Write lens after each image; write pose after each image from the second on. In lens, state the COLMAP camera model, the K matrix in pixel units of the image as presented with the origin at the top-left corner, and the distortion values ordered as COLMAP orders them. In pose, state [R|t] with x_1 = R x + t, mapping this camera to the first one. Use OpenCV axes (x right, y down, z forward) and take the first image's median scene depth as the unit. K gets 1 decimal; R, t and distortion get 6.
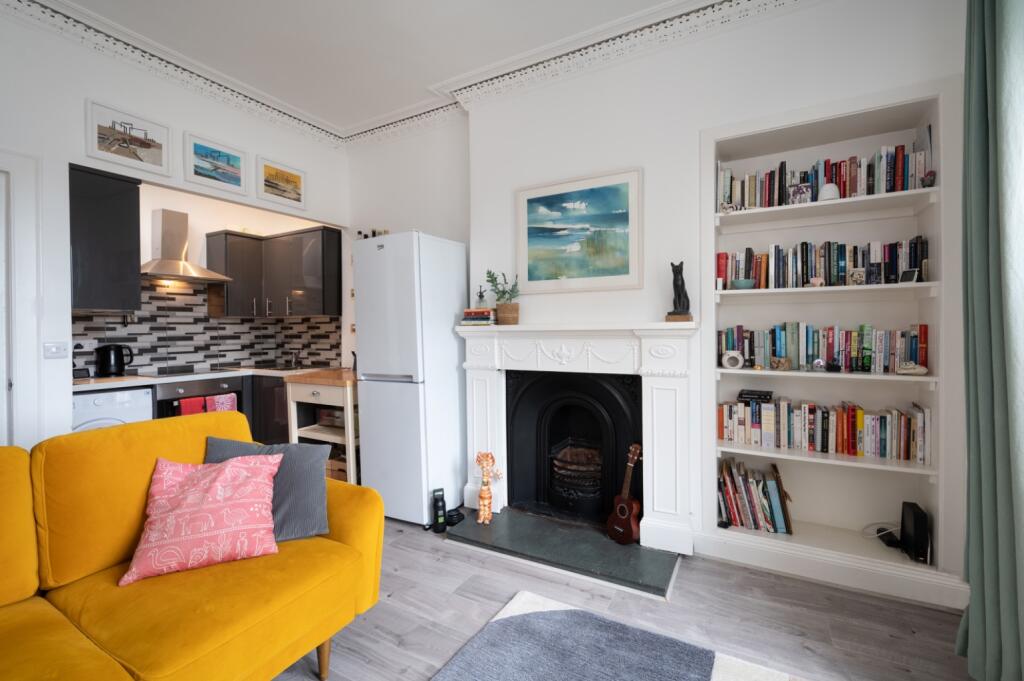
lens RADIAL K [[455.1, 0, 510.6], [0, 455.1, 333.3], [0, 0, 1]] dist [0.001104, 0.000030]
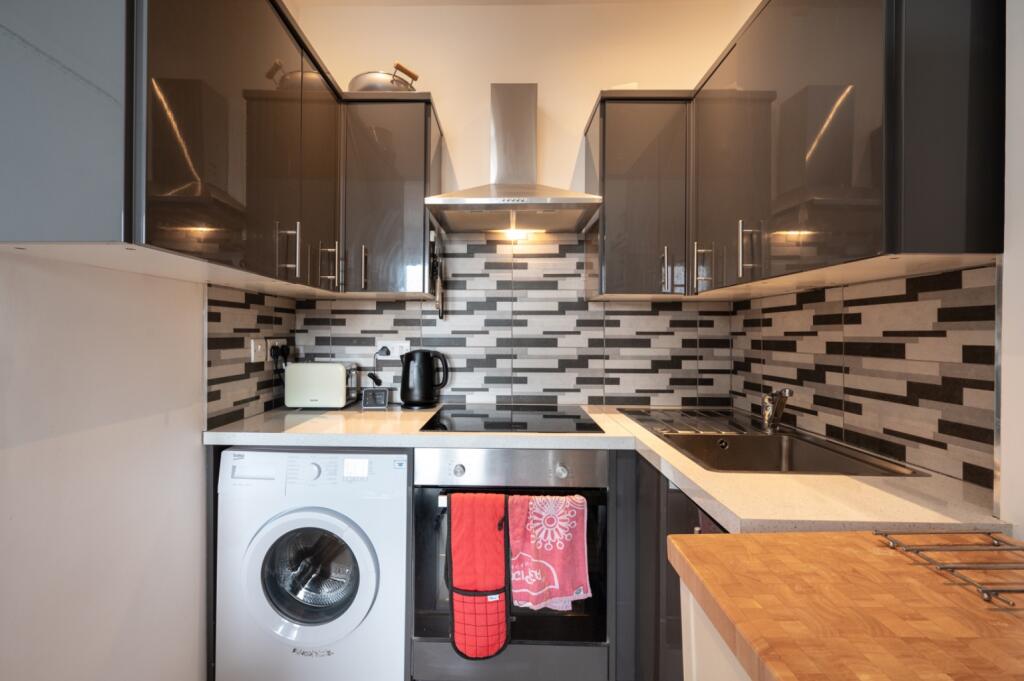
lens RADIAL K [[455.1, 0, 485.7], [0, 455.1, 331.1], [0, 0, 1]] dist [0.001104, 0.000030]
pose [[0.481215, 0.006968, -0.876575, -0.290810], [-0.018279, 0.999831, -0.002087, 0.000839], [0.876412, 0.017028, 0.481261, 0.676013]]
